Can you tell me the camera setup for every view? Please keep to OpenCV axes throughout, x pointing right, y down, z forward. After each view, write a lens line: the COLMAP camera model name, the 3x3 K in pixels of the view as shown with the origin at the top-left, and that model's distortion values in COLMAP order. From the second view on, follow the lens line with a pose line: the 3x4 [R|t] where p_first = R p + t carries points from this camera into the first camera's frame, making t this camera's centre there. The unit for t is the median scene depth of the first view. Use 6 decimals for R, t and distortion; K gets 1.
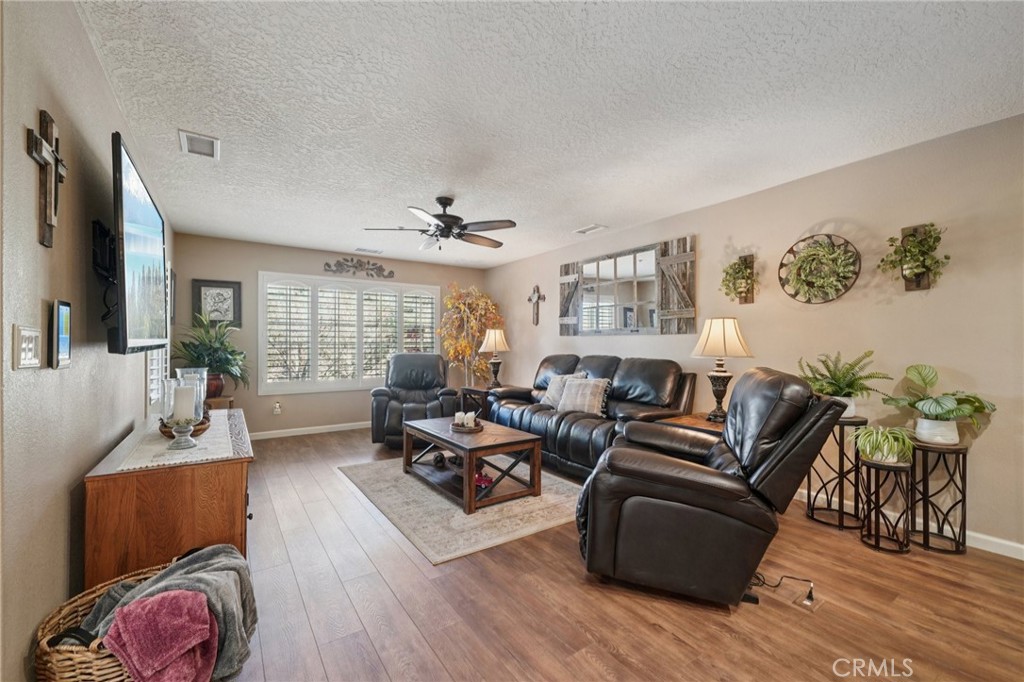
lens RADIAL K [[412.9, 0, 510.8], [0, 412.9, 343.4], [0, 0, 1]] dist [-0.000497, 0.000173]
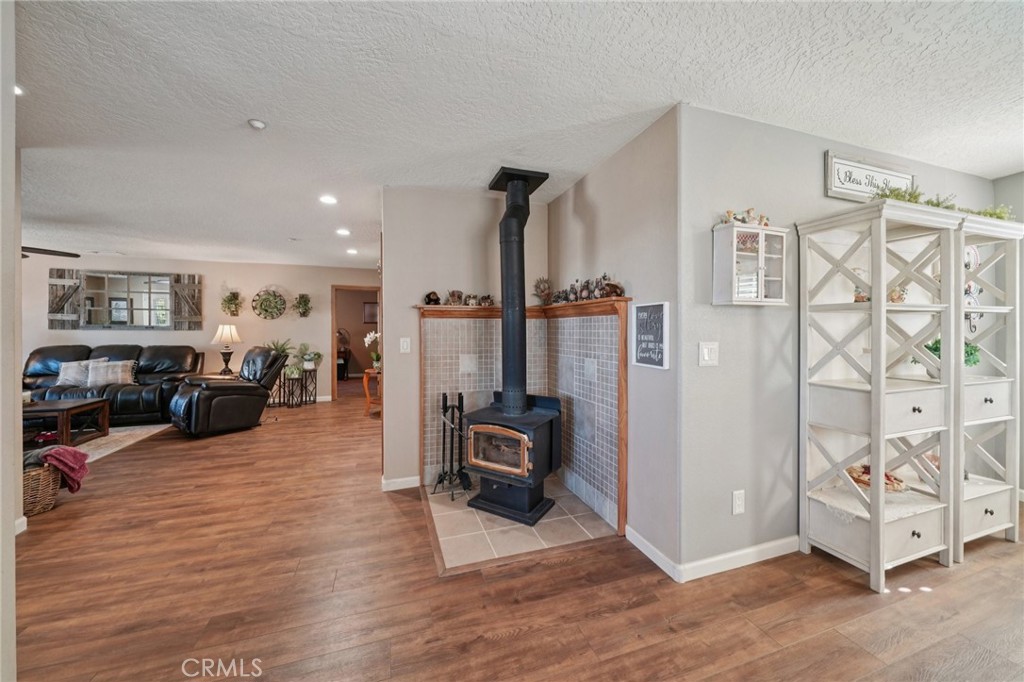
lens RADIAL K [[371.2, 0, 507.2], [0, 371.2, 331.7], [0, 0, 1]] dist [0.009784, -0.000036]
pose [[0.276535, -0.007069, 0.960978, -0.778717], [-0.006357, 0.999938, 0.009185, -0.043425], [-0.960983, -0.008649, 0.276473, -0.754327]]
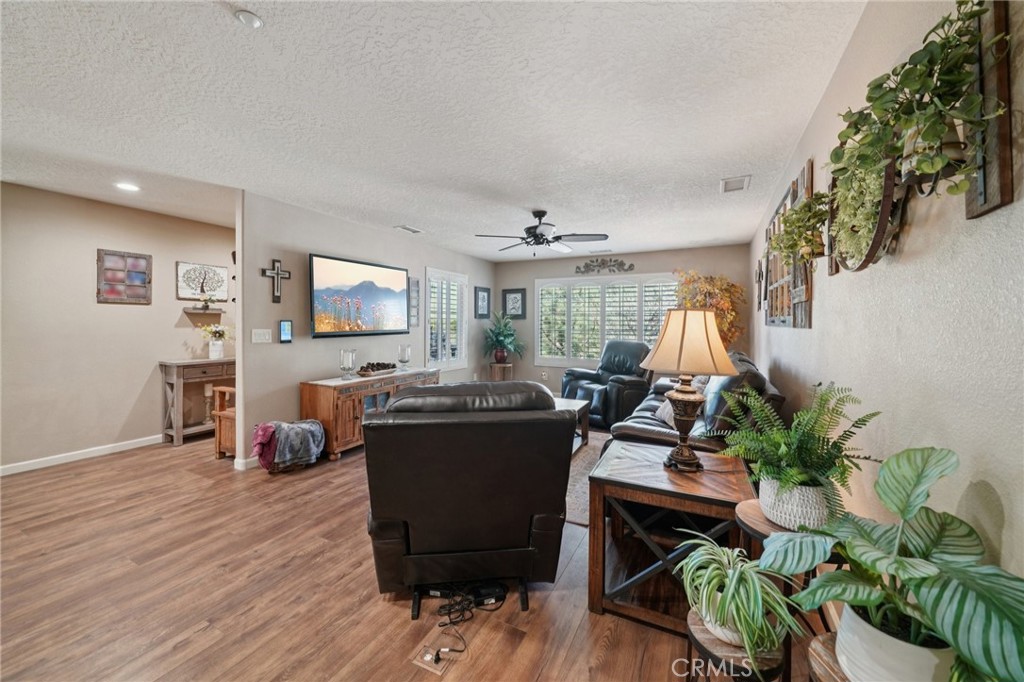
lens RADIAL K [[385.8, 0, 516.9], [0, 385.8, 327.0], [0, 0, 1]] dist [-0.012215, -0.000148]
pose [[0.489920, 0.010658, -0.871702, 0.781391], [-0.002515, 0.999938, 0.010812, -0.033782], [0.871764, -0.003104, 0.489917, 0.406688]]
